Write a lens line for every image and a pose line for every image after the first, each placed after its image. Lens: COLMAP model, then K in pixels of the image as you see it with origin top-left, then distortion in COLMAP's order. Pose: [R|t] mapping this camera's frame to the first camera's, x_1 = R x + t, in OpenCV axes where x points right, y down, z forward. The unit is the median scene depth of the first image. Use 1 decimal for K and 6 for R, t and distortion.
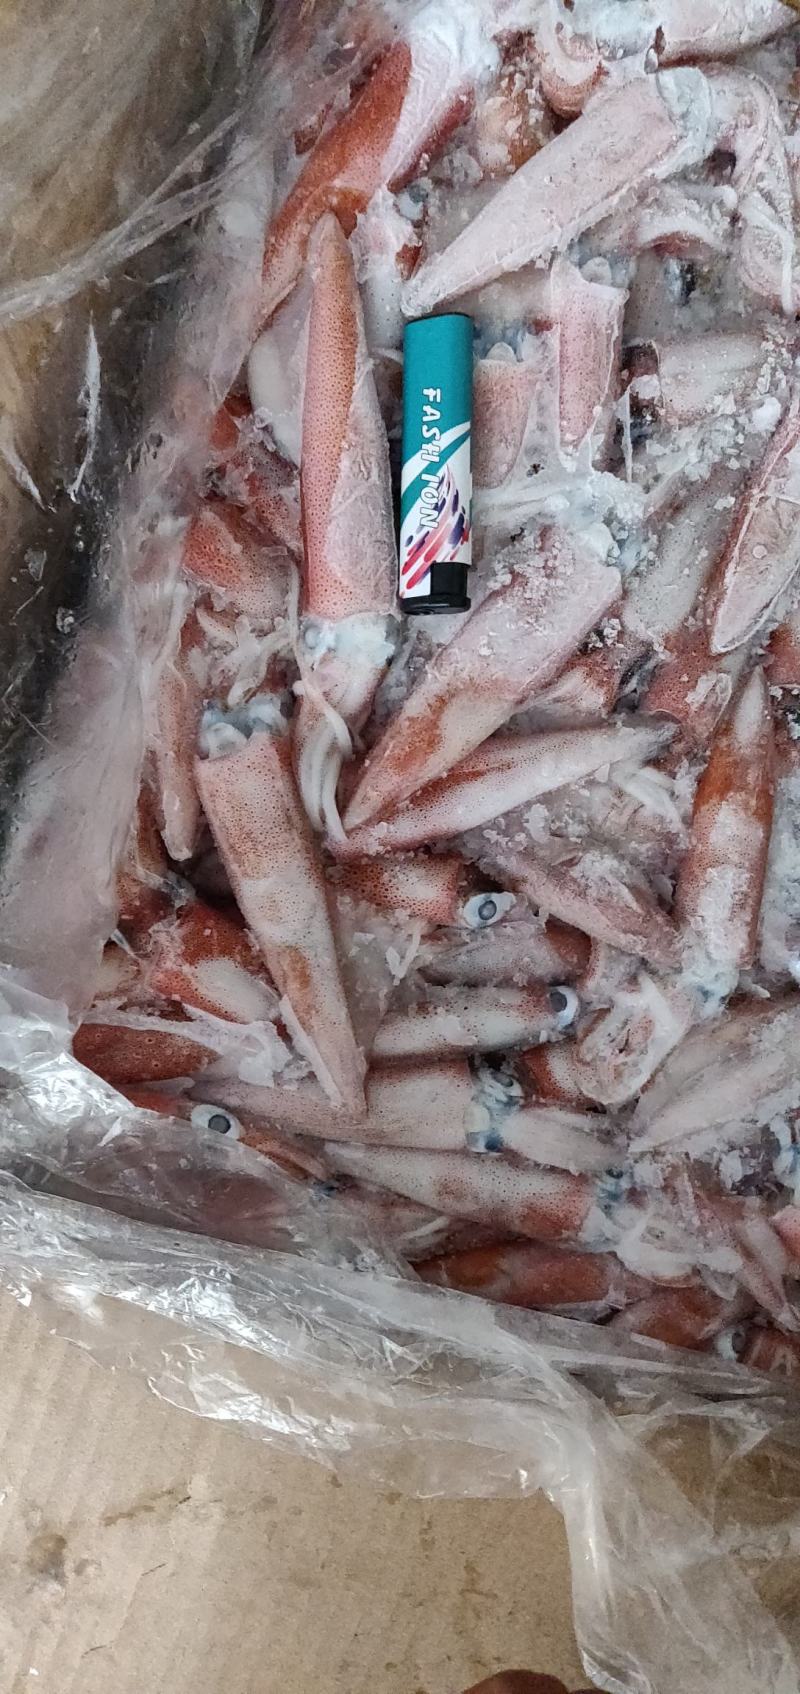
lens RADIAL K [[1299.9, 0, 378.3], [0, 1299.9, 846.4], [0, 0, 1]] dist [-0.005809, 0.066189]
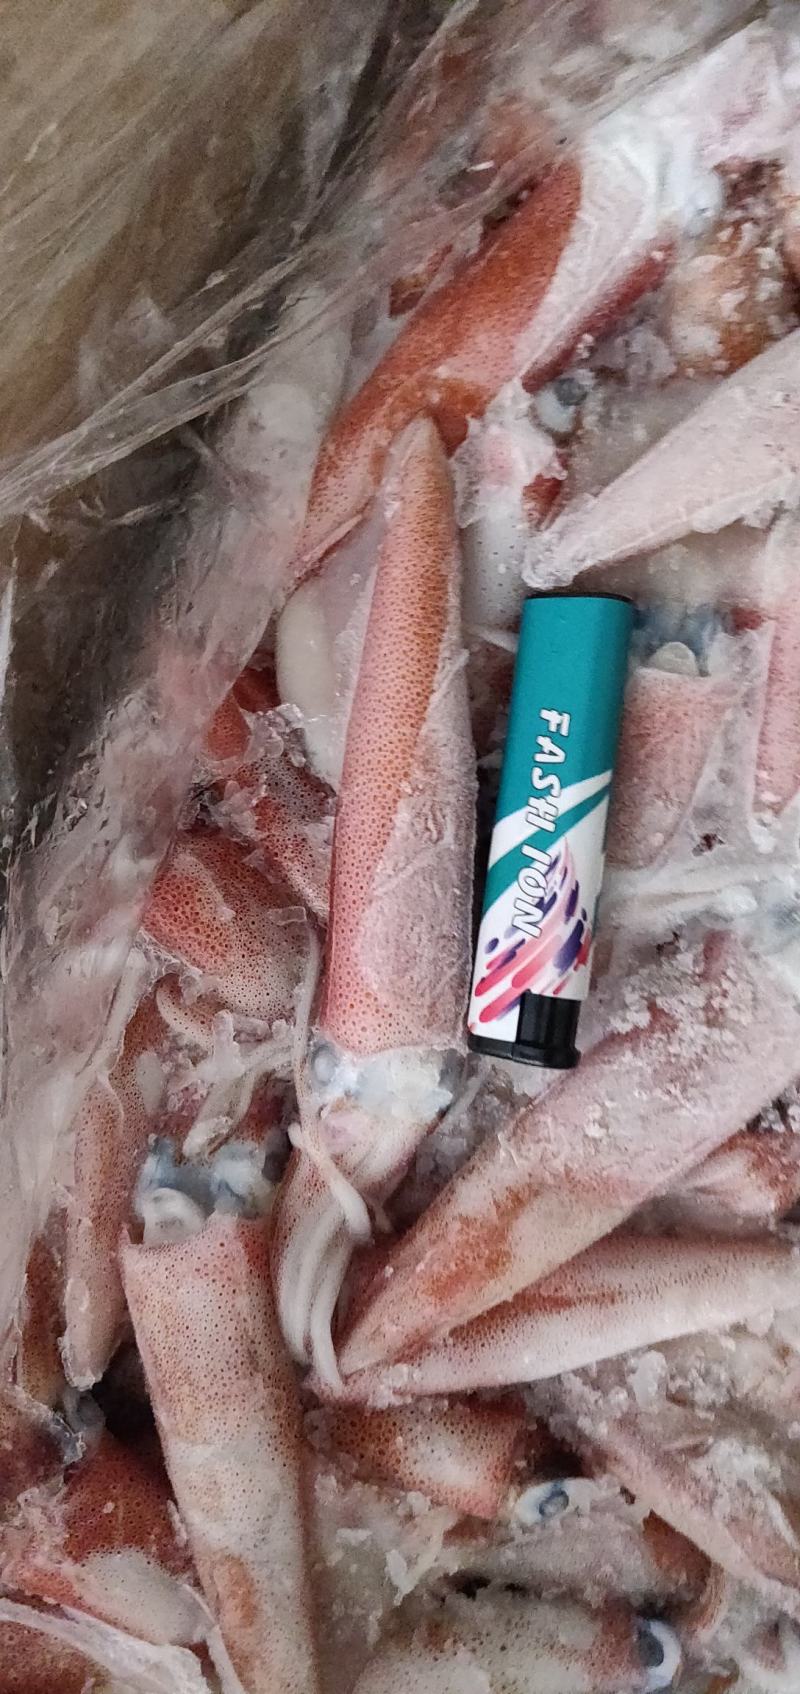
lens RADIAL K [[1282.7, 0, 396.3], [0, 1282.7, 845.6], [0, 0, 1]] dist [-0.028776, 0.060268]
pose [[0.990581, 0.113670, -0.076338, 0.019438], [-0.114739, 0.993348, -0.009750, -0.267019], [0.074722, 0.018418, 0.997034, 0.377205]]
